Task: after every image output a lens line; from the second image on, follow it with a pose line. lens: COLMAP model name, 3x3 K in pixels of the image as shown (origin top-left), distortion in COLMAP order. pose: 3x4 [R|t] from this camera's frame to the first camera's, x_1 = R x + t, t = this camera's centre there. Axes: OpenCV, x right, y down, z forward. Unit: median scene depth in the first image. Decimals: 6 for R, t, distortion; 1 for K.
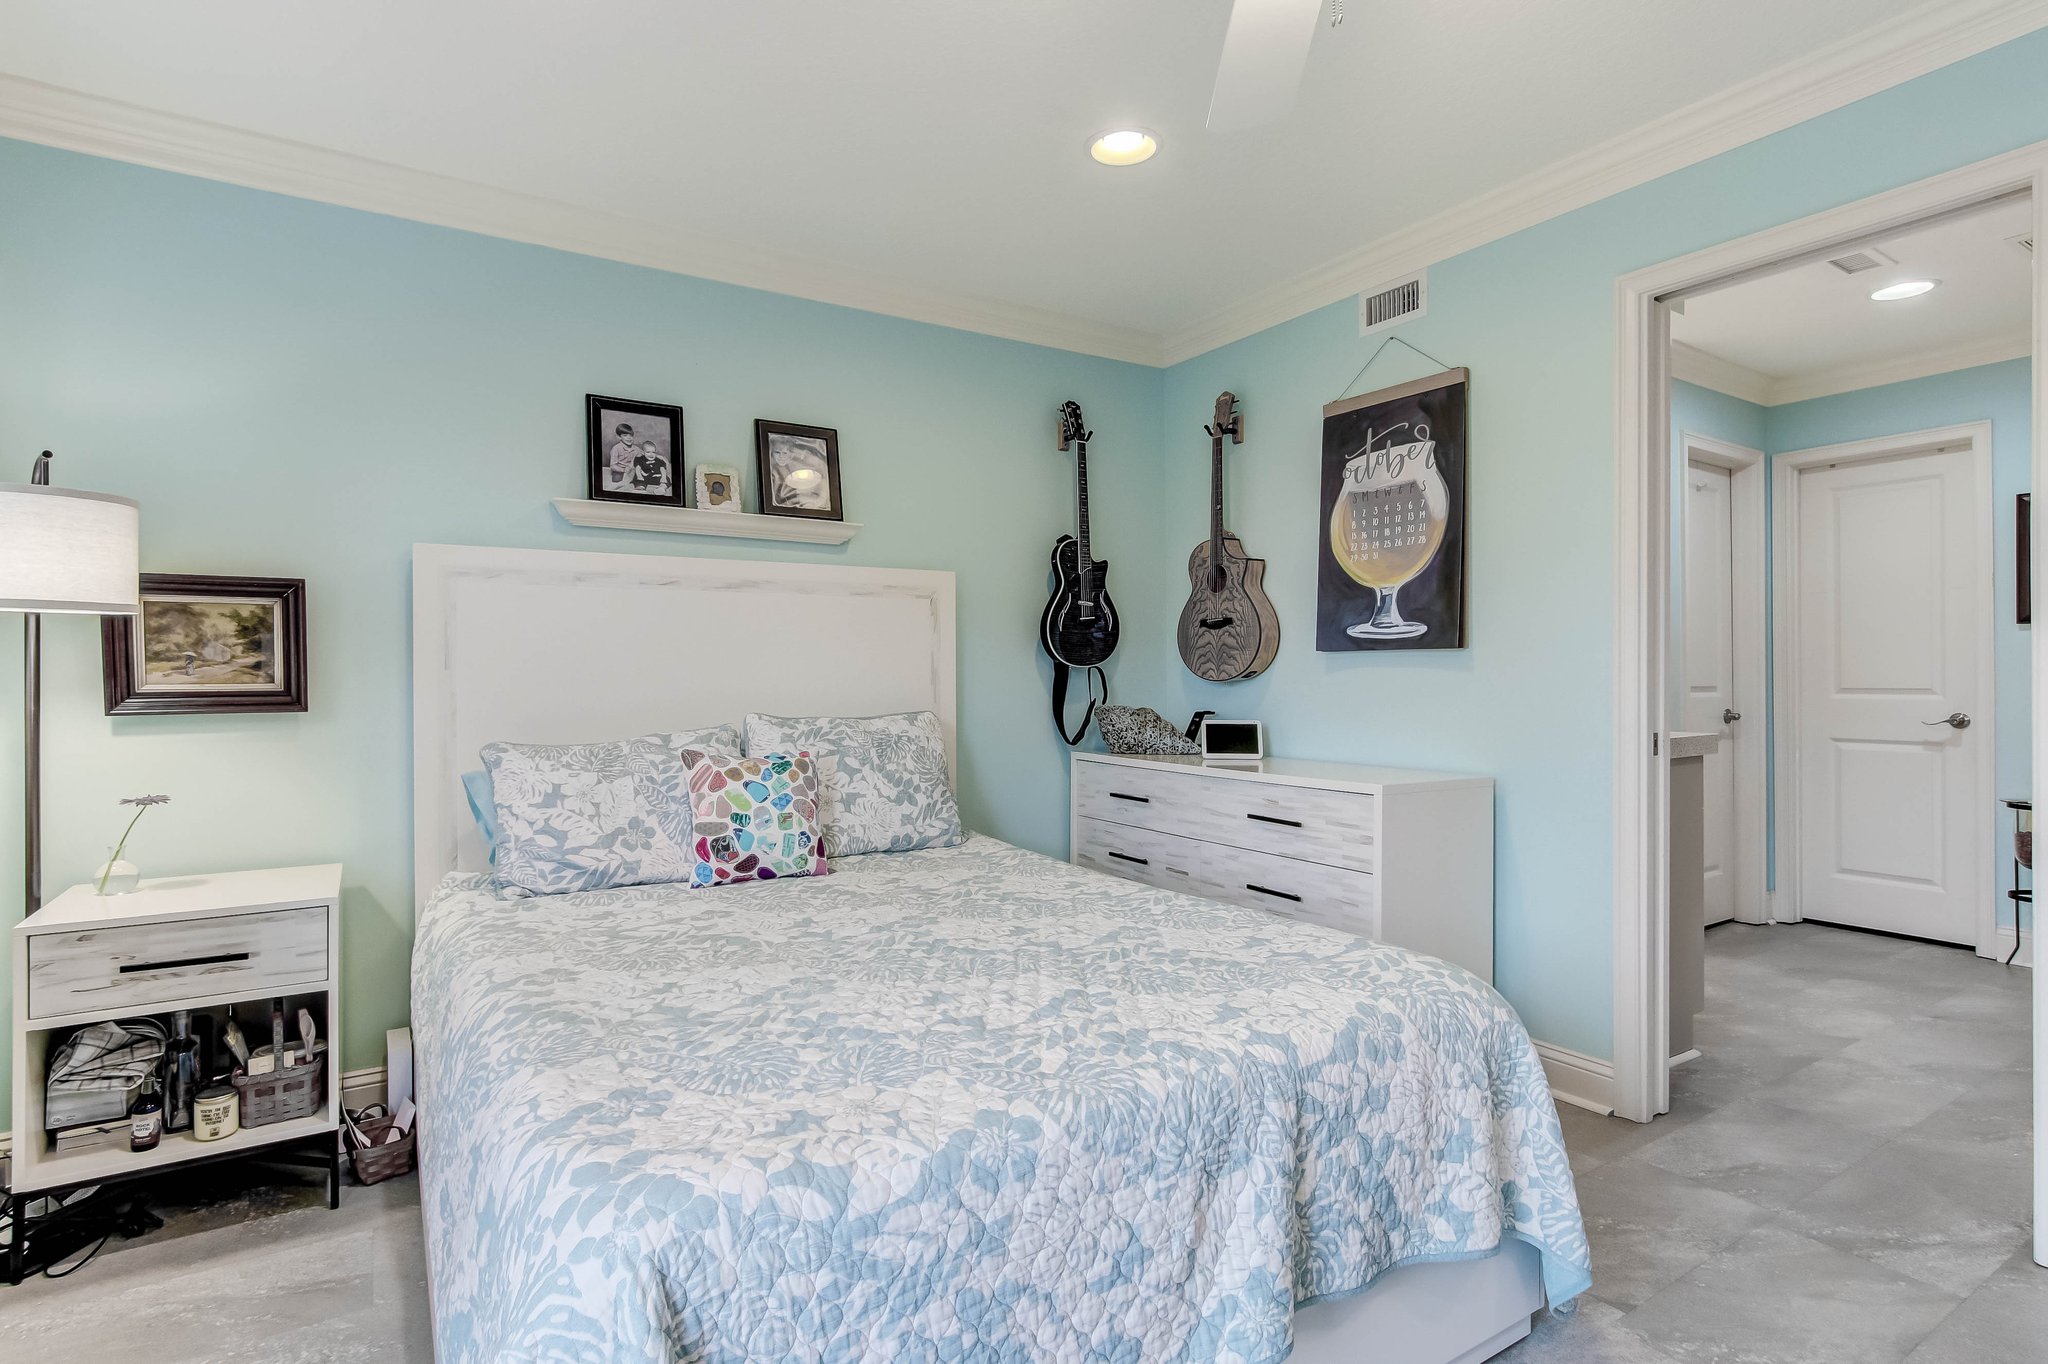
lens RADIAL K [[1030.9, 0, 985.0], [0, 1030.9, 660.7], [0, 0, 1]] dist [-0.011161, 0.000915]
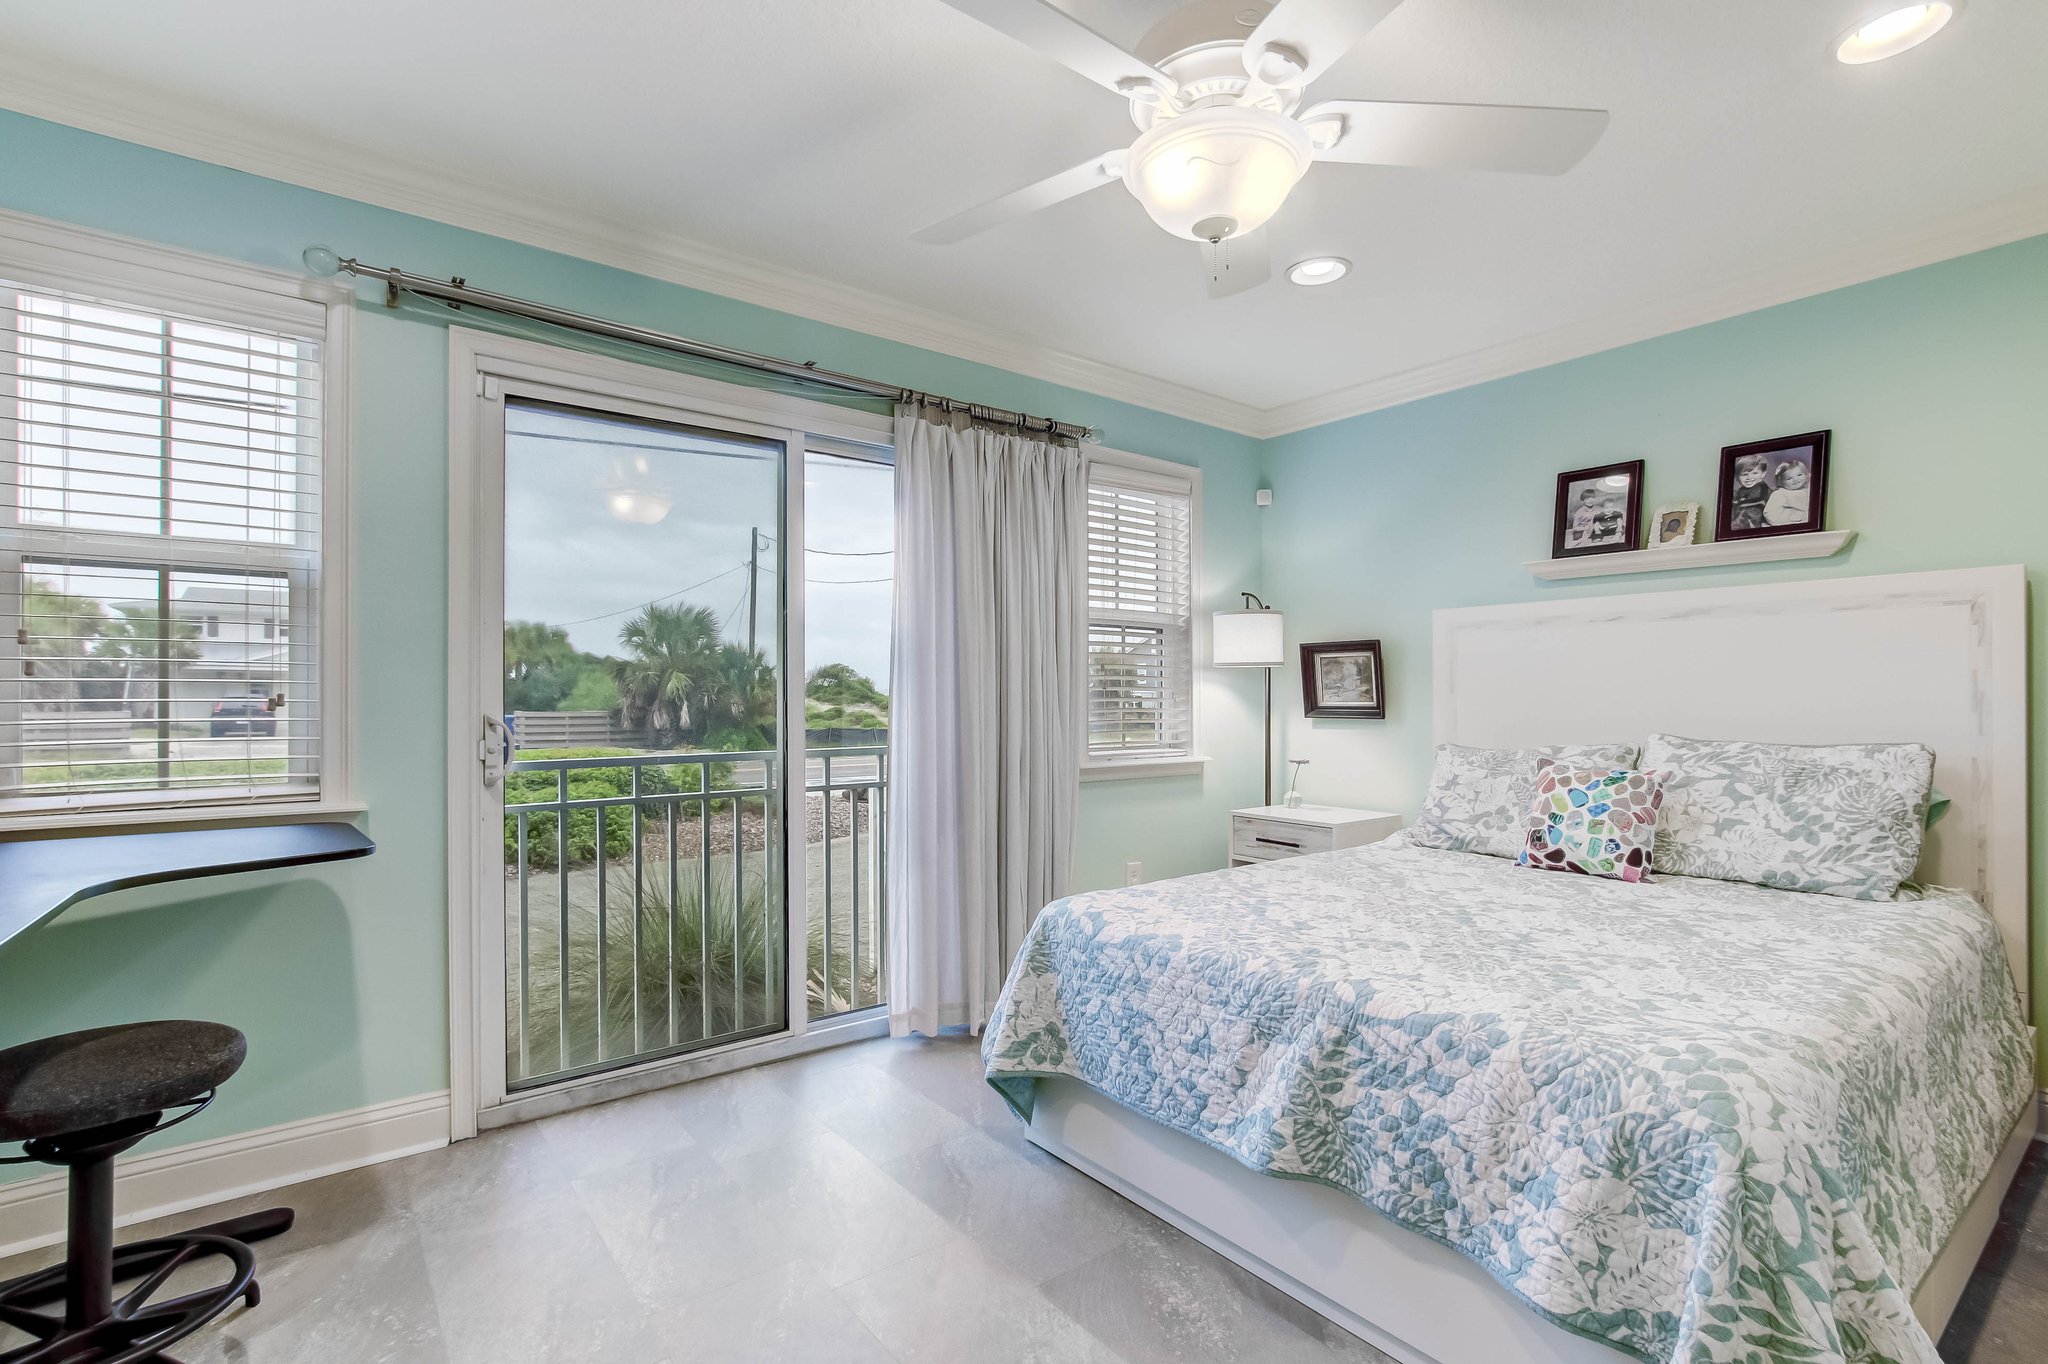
lens RADIAL K [[947.3, 0, 1005.2], [0, 947.3, 671.3], [0, 0, 1]] dist [-0.004133, 0.000270]
pose [[0.081505, -0.022752, -0.996413, 0.819193], [0.013900, 0.999668, -0.021690, -0.003207], [0.996576, -0.012082, 0.081794, 0.267890]]
